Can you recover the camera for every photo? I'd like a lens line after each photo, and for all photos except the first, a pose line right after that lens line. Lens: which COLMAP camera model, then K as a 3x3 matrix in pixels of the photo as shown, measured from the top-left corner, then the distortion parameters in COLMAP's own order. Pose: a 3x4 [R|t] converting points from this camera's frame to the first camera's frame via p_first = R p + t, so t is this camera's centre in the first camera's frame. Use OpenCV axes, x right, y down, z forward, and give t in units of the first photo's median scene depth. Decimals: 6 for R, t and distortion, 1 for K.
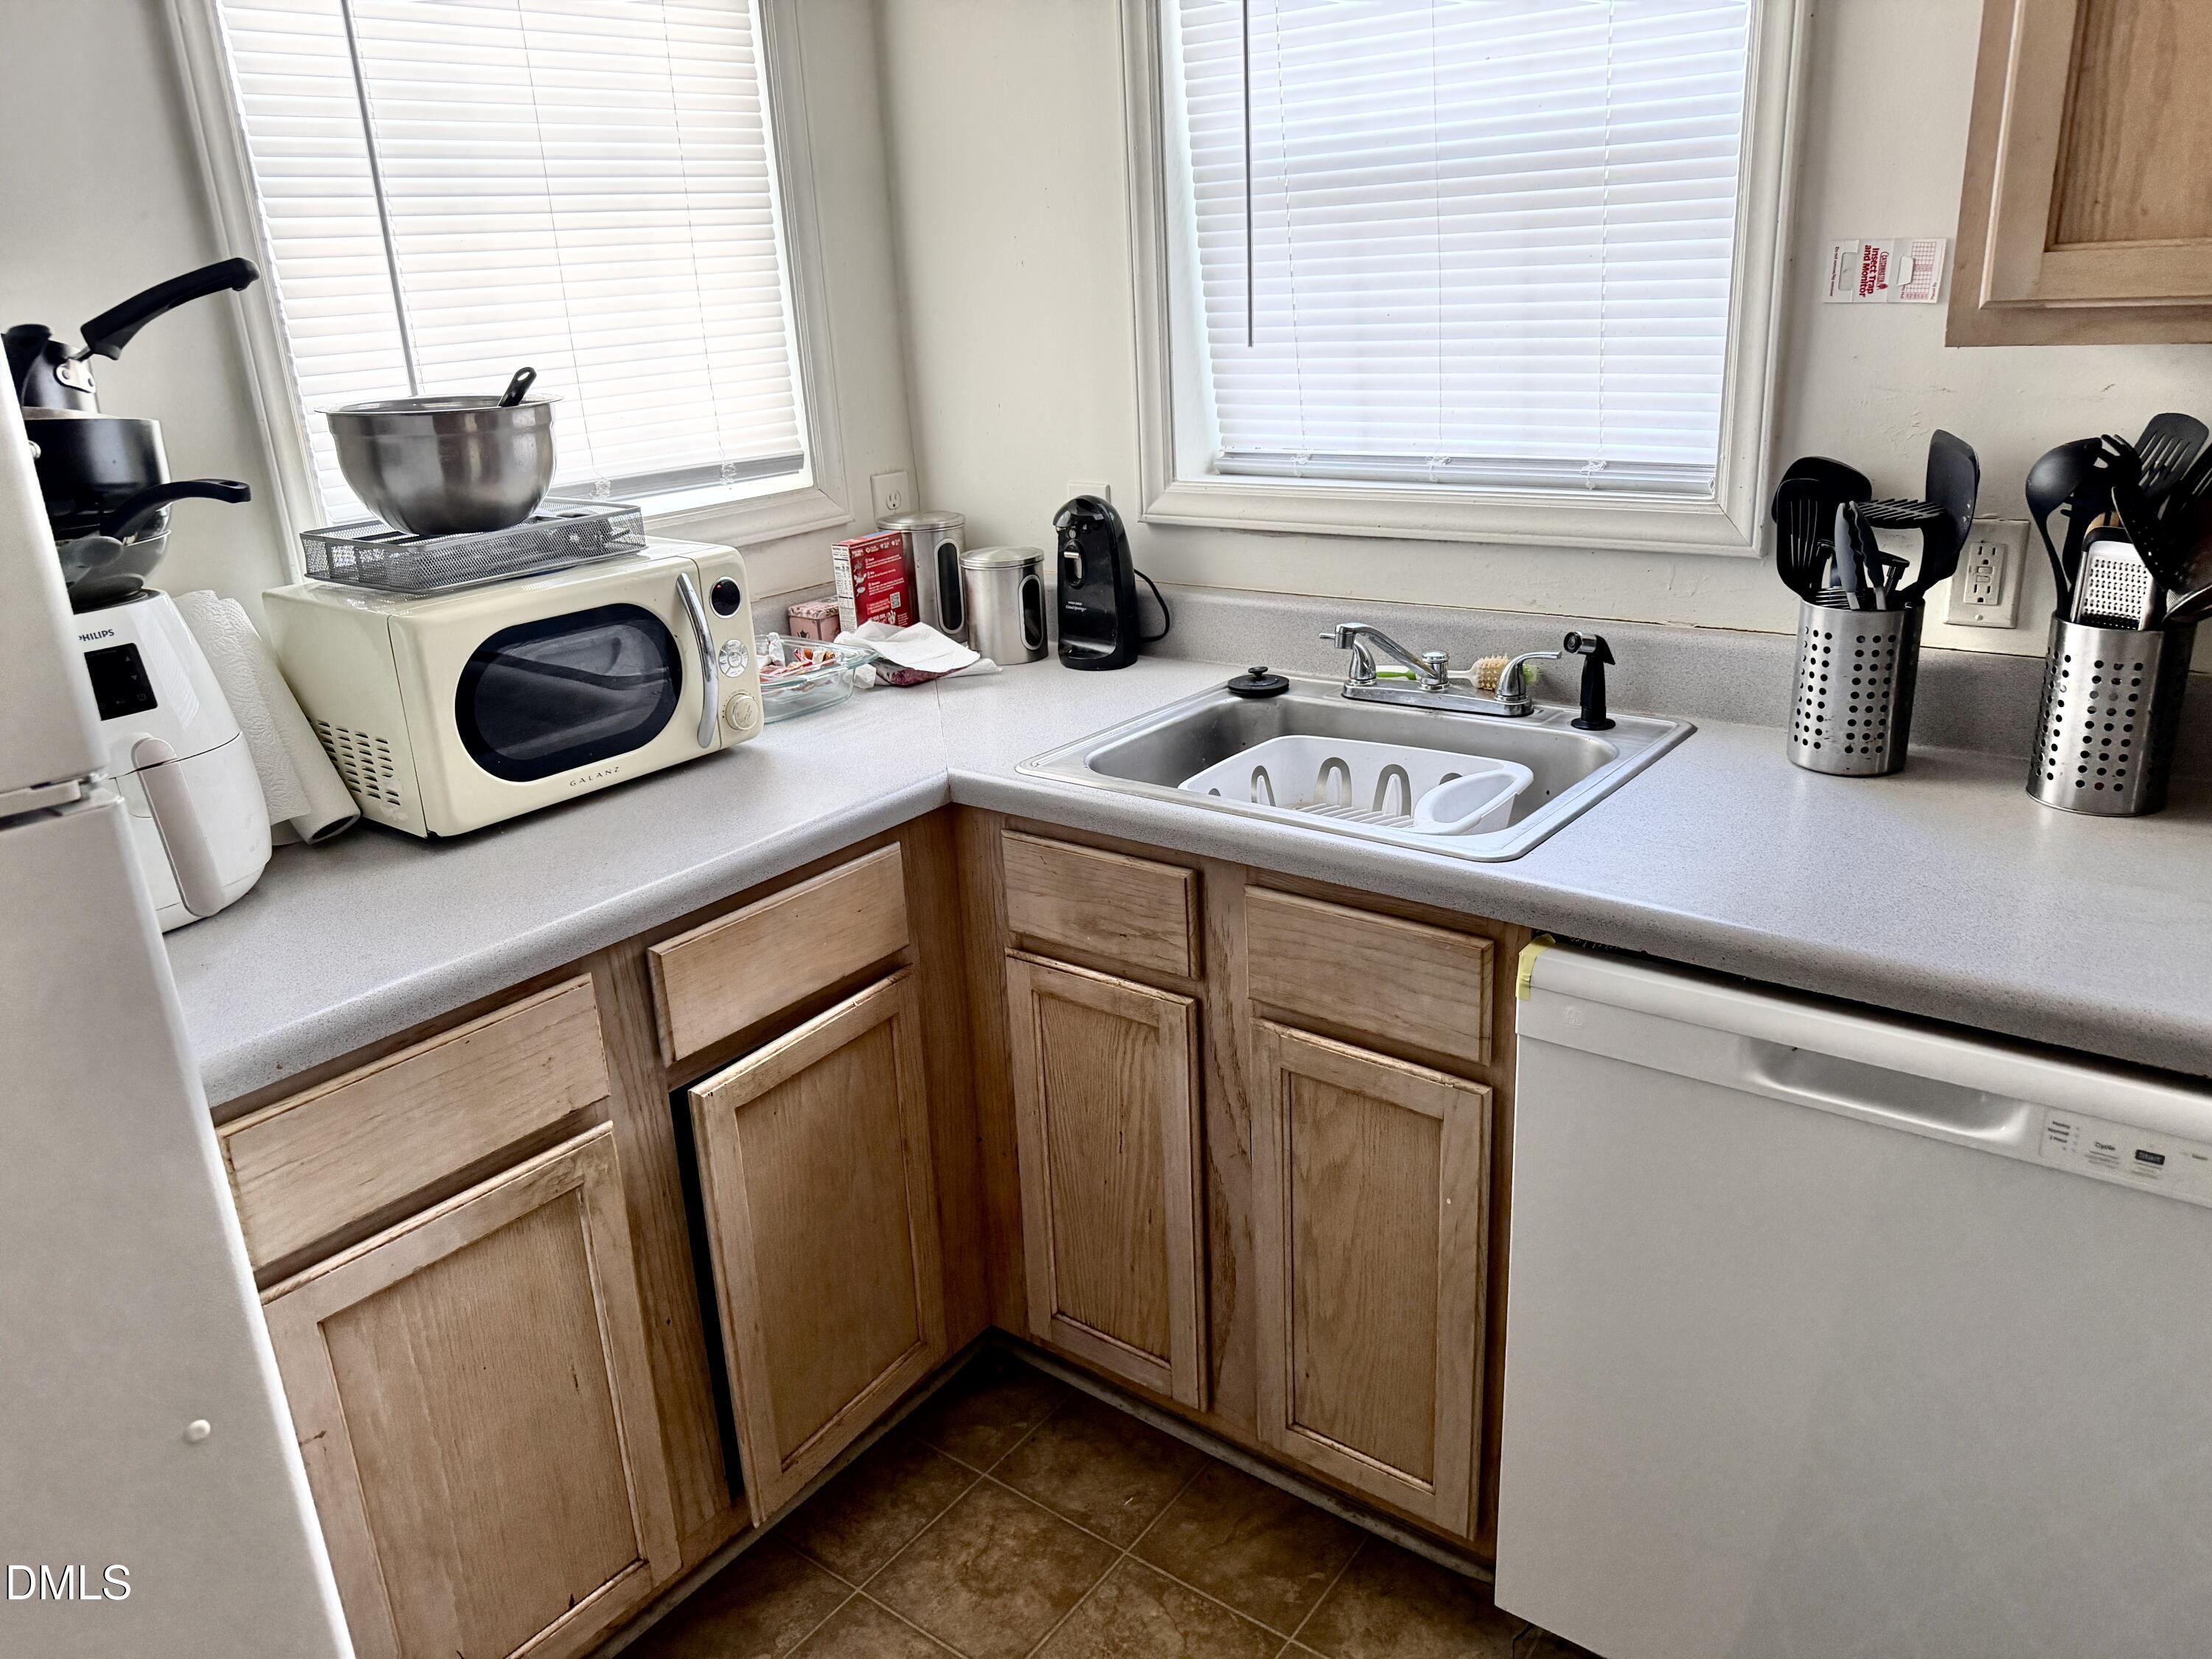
lens RADIAL K [[1561.2, 0, 1089.5], [0, 1561.2, 824.1], [0, 0, 1]] dist [0.128581, -0.211329]
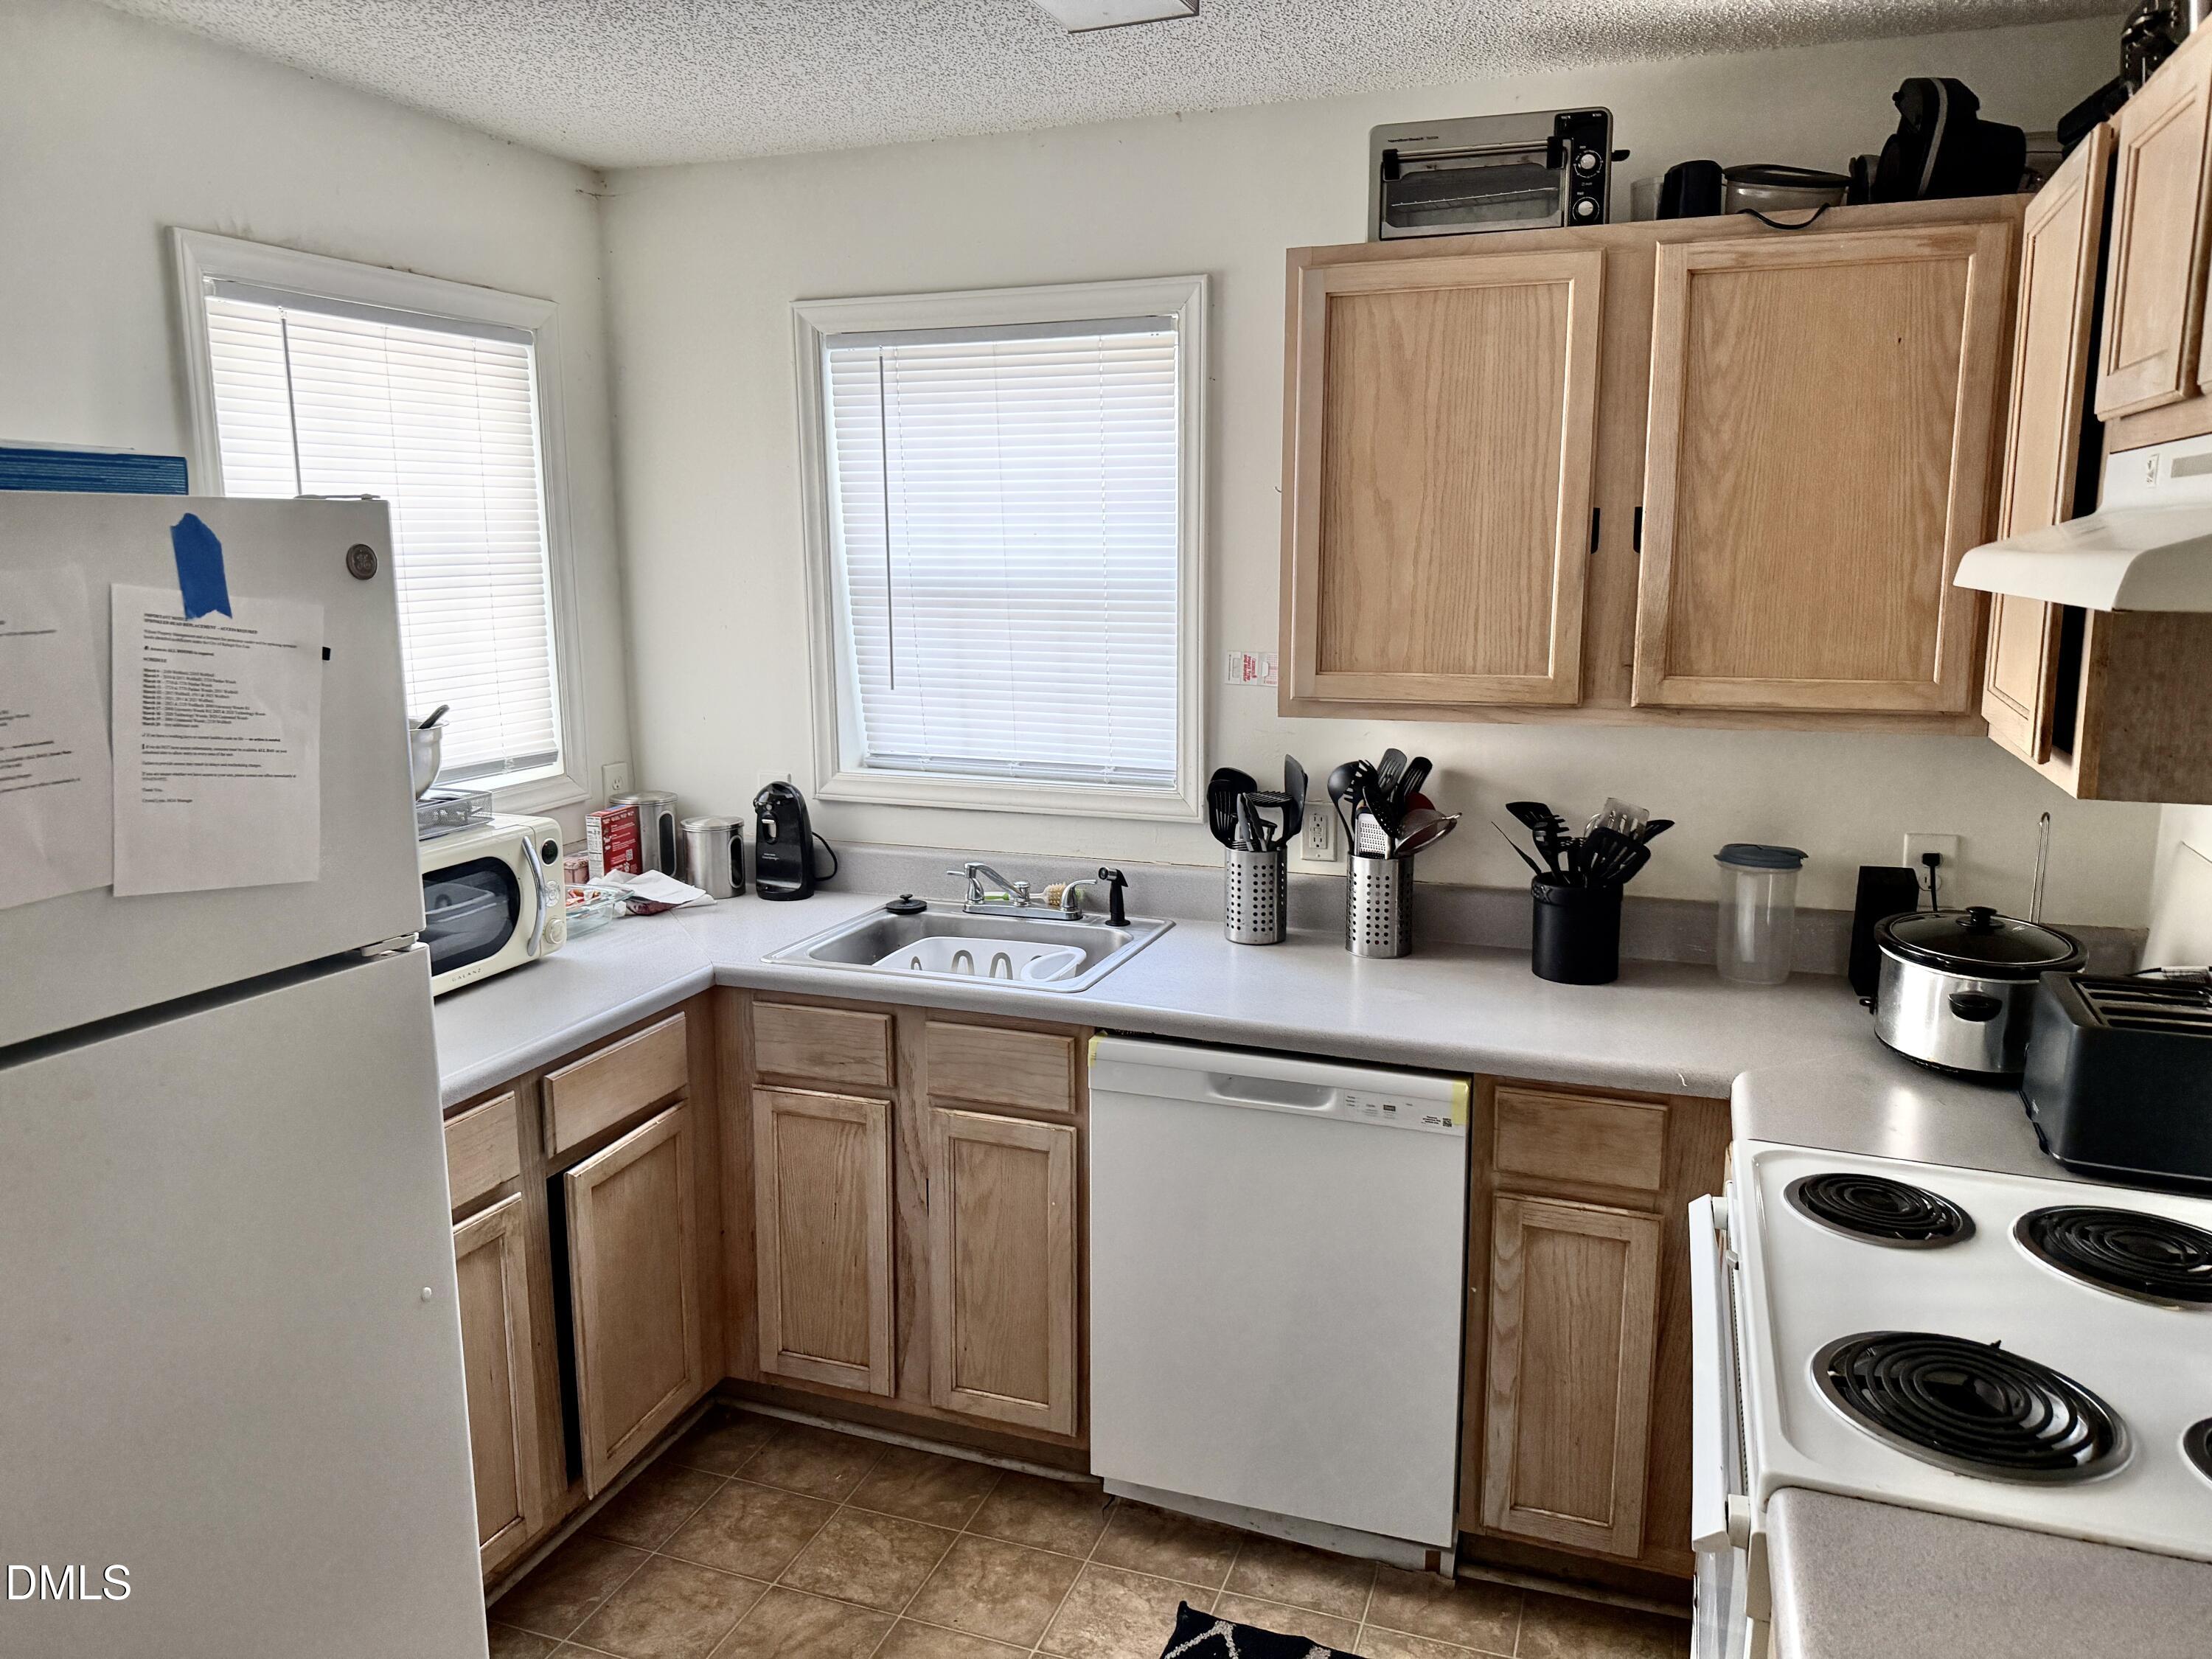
lens RADIAL K [[1561.2, 0, 1089.5], [0, 1561.2, 824.1], [0, 0, 1]] dist [0.128581, -0.211329]
pose [[0.955122, -0.005092, 0.296168, -0.192705], [0.054655, 0.985714, -0.159311, 0.093837], [-0.291126, 0.168348, 0.941756, -0.545862]]
